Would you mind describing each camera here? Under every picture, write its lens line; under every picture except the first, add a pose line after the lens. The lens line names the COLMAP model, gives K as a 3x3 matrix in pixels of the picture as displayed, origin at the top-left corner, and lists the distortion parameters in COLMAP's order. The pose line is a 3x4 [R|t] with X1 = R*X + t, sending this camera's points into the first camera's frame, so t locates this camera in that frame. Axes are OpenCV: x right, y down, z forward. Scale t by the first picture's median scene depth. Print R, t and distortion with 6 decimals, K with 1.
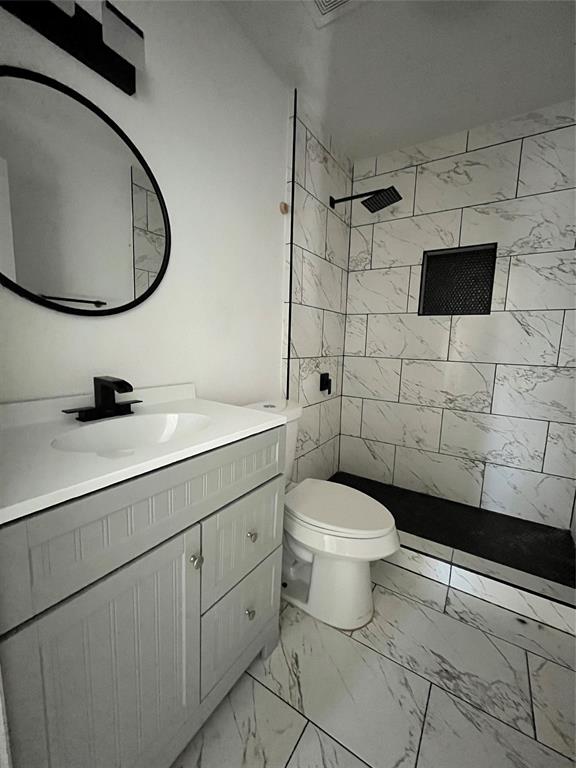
lens RADIAL K [[314.4, 0, 291.6], [0, 314.4, 383.1], [0, 0, 1]] dist [-0.002428, -0.000674]
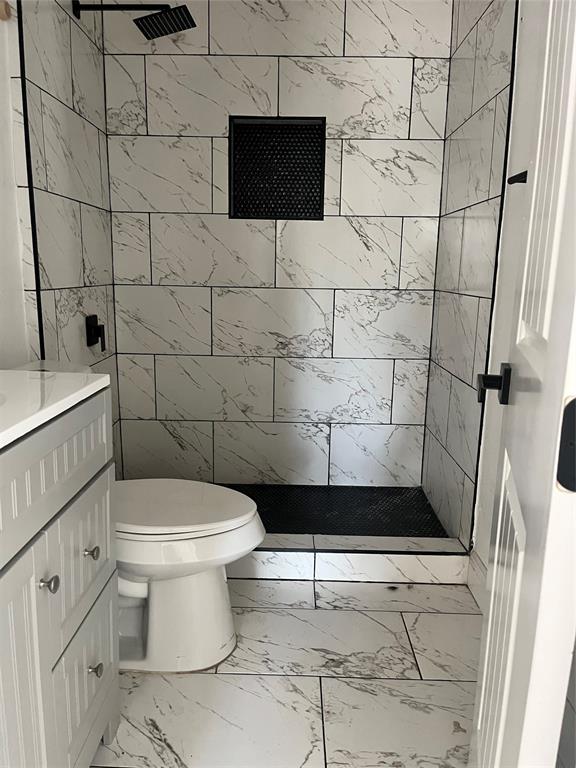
lens RADIAL K [[580.9, 0, 289.7], [0, 580.9, 388.4], [0, 0, 1]] dist [0.054290, -0.065244]
pose [[0.849279, -0.120389, 0.514035, -0.176657], [0.076679, 0.991457, 0.105516, 0.018246], [-0.522346, -0.050197, 0.851255, -0.127635]]
